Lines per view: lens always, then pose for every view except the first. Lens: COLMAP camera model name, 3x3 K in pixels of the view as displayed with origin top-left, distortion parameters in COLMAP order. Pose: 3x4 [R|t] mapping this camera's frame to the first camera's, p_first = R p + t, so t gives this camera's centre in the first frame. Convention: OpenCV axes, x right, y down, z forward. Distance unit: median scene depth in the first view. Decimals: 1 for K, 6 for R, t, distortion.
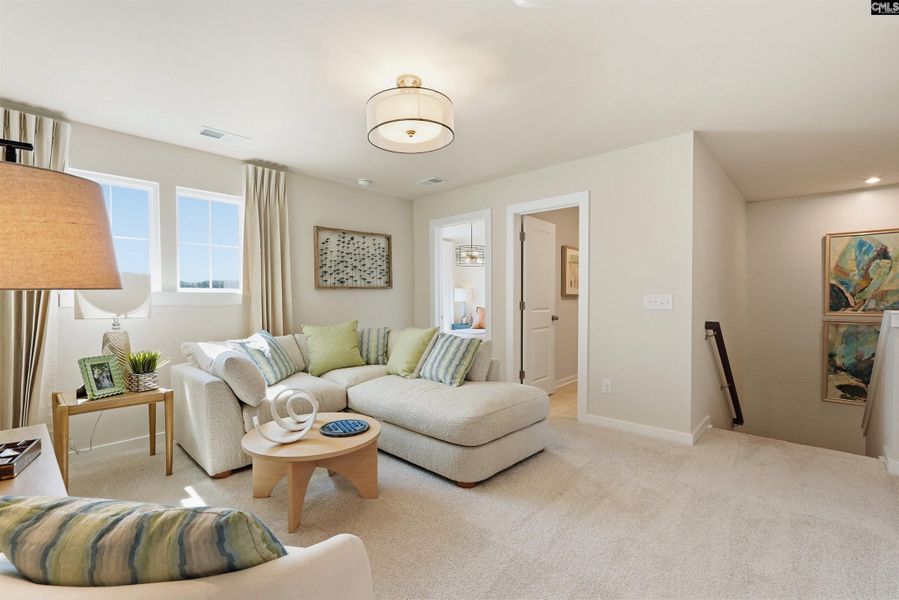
lens RADIAL K [[406.2, 0, 450.5], [0, 406.2, 301.6], [0, 0, 1]] dist [-0.009498, 0.001063]
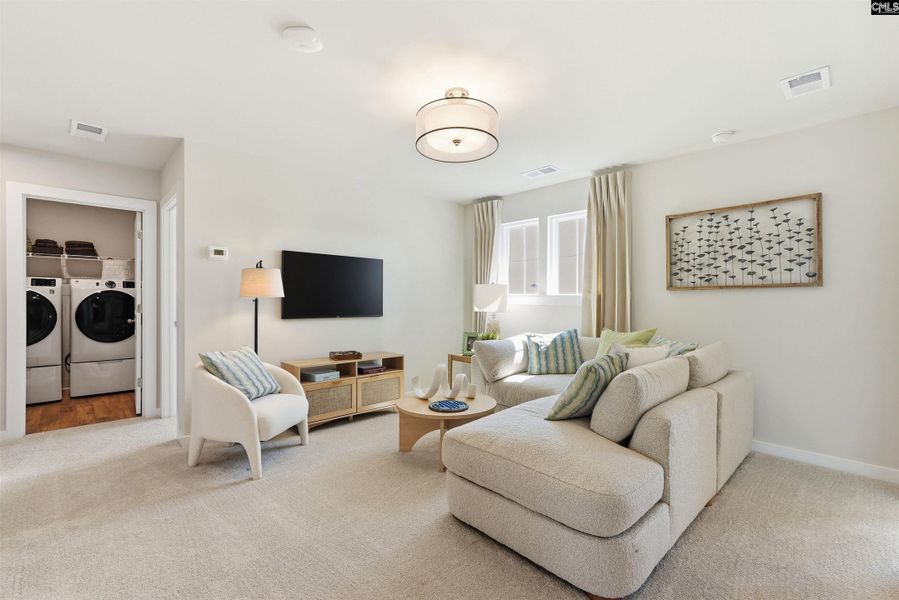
lens RADIAL K [[406.2, 0, 450.6], [0, 406.2, 296.9], [0, 0, 1]] dist [-0.009498, 0.001063]
pose [[-0.079958, 0.000616, -0.996798, 0.507129], [-0.011900, 0.999928, 0.001572, -0.011606], [0.996727, 0.011988, -0.079945, 0.573947]]
